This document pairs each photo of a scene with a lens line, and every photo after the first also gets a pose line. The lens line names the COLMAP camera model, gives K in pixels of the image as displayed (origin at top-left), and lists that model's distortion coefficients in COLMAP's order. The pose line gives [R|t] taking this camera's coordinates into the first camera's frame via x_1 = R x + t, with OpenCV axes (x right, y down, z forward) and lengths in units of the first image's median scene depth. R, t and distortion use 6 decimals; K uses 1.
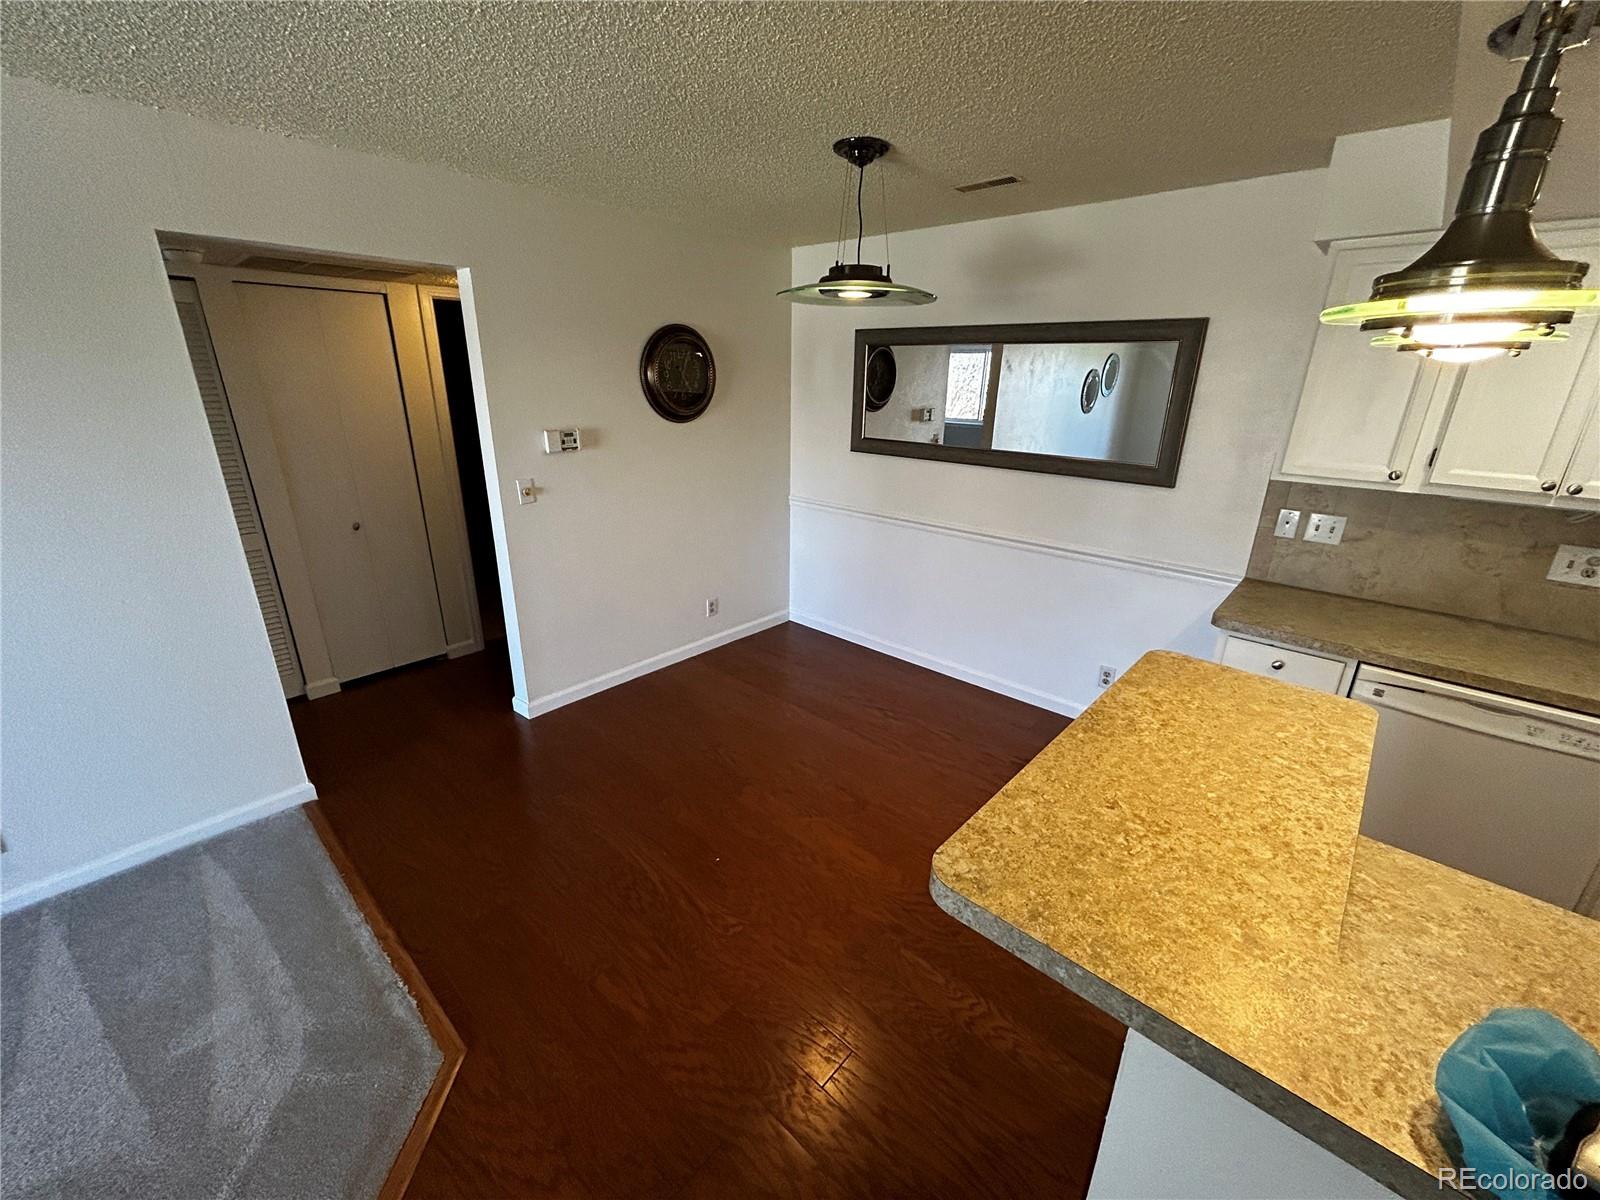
lens RADIAL K [[647.7, 0, 800.0], [0, 647.7, 600.0], [0, 0, 1]] dist [0.001364, 0.000190]
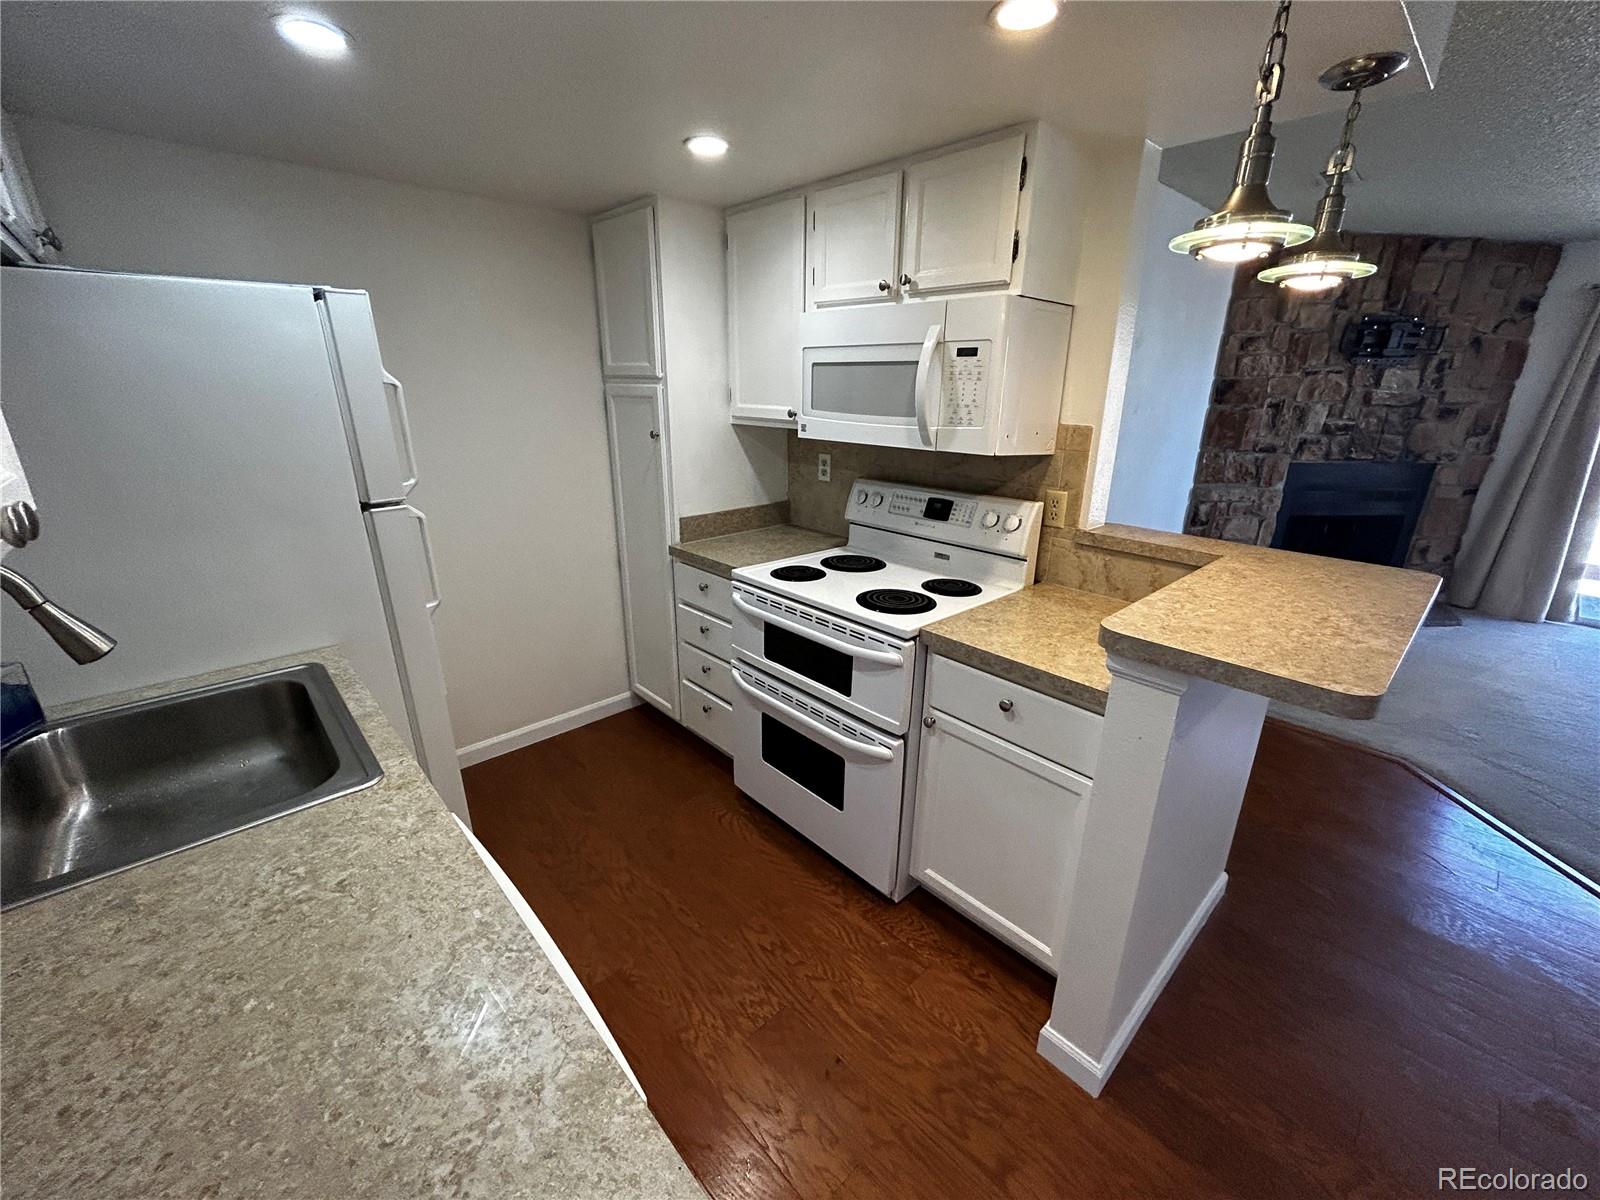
lens RADIAL K [[647.7, 0, 800.0], [0, 647.7, 600.0], [0, 0, 1]] dist [0.001364, 0.000190]
pose [[-0.996770, -0.048741, 0.063826, 0.788687], [0.000927, 0.787730, 0.616020, -0.281968], [-0.080303, 0.614089, -0.785141, 1.099759]]
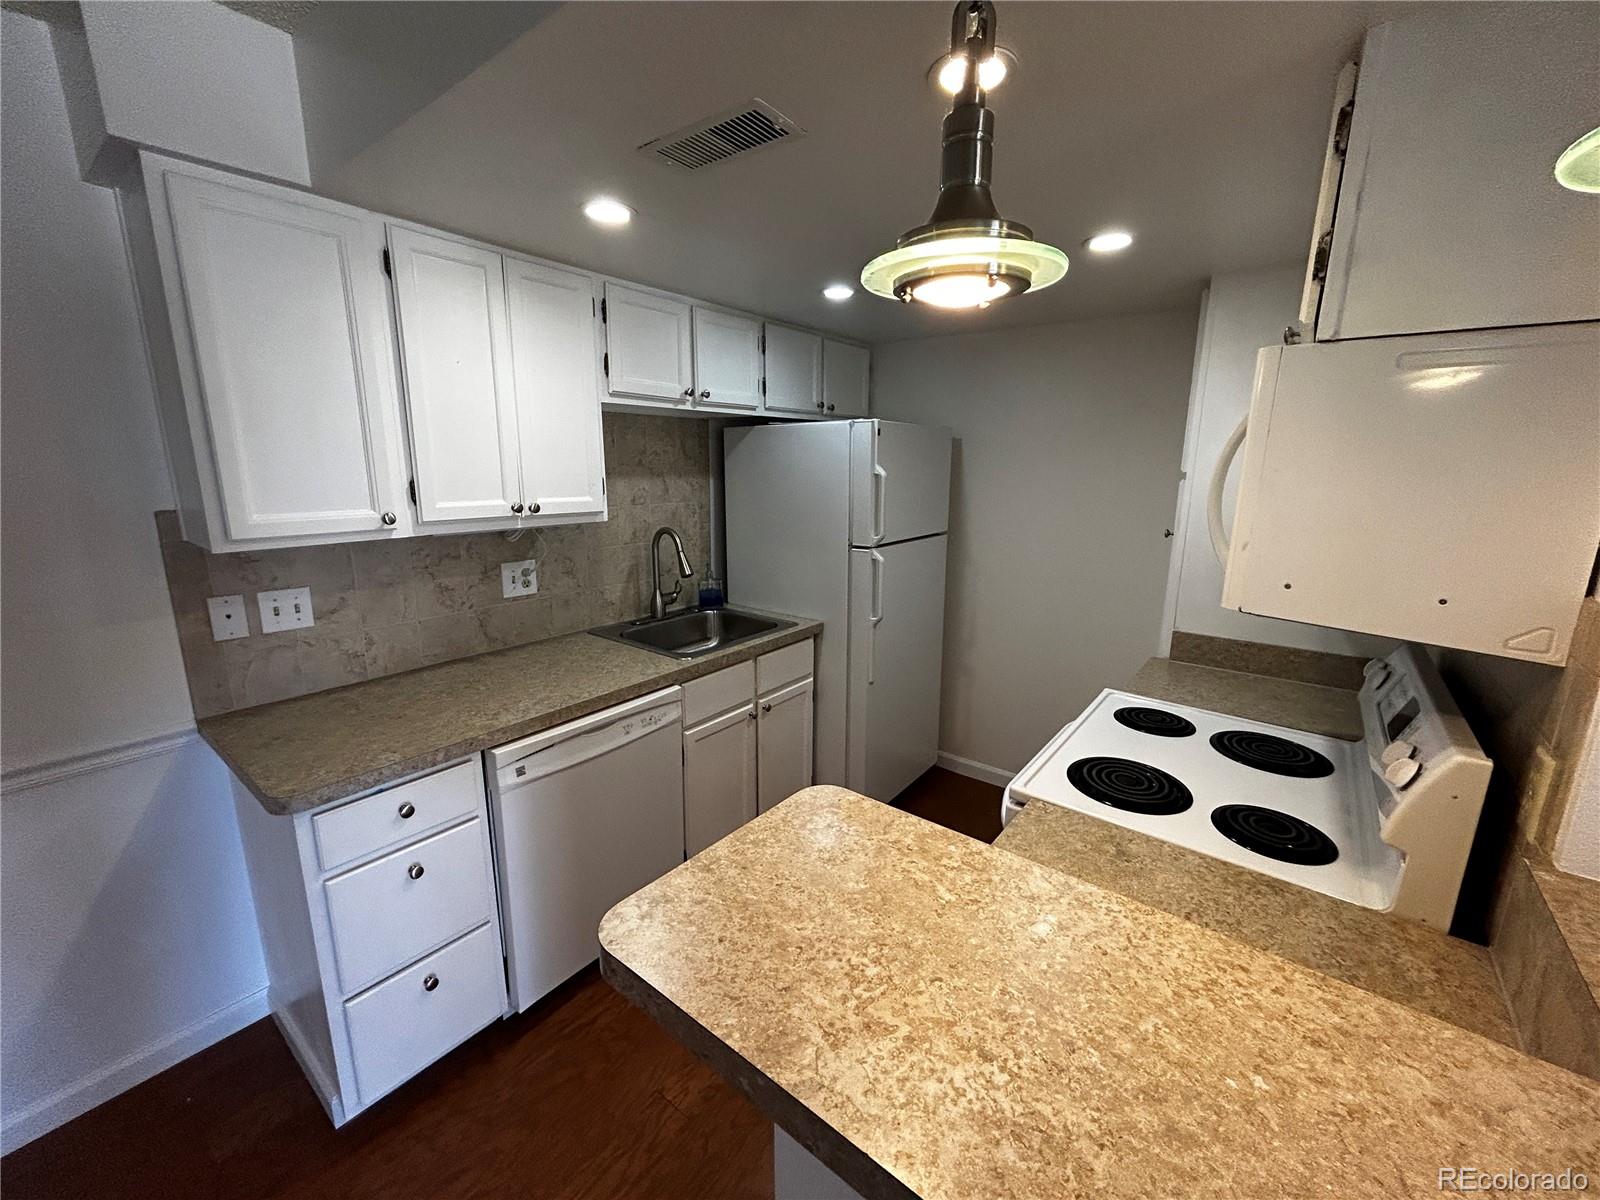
lens RADIAL K [[647.7, 0, 800.0], [0, 647.7, 600.0], [0, 0, 1]] dist [0.001364, 0.000190]
pose [[-0.079537, -0.234251, 0.968917, 0.124948], [0.320299, 0.914447, 0.247375, -0.142976], [-0.943972, 0.330019, 0.002298, 0.595138]]
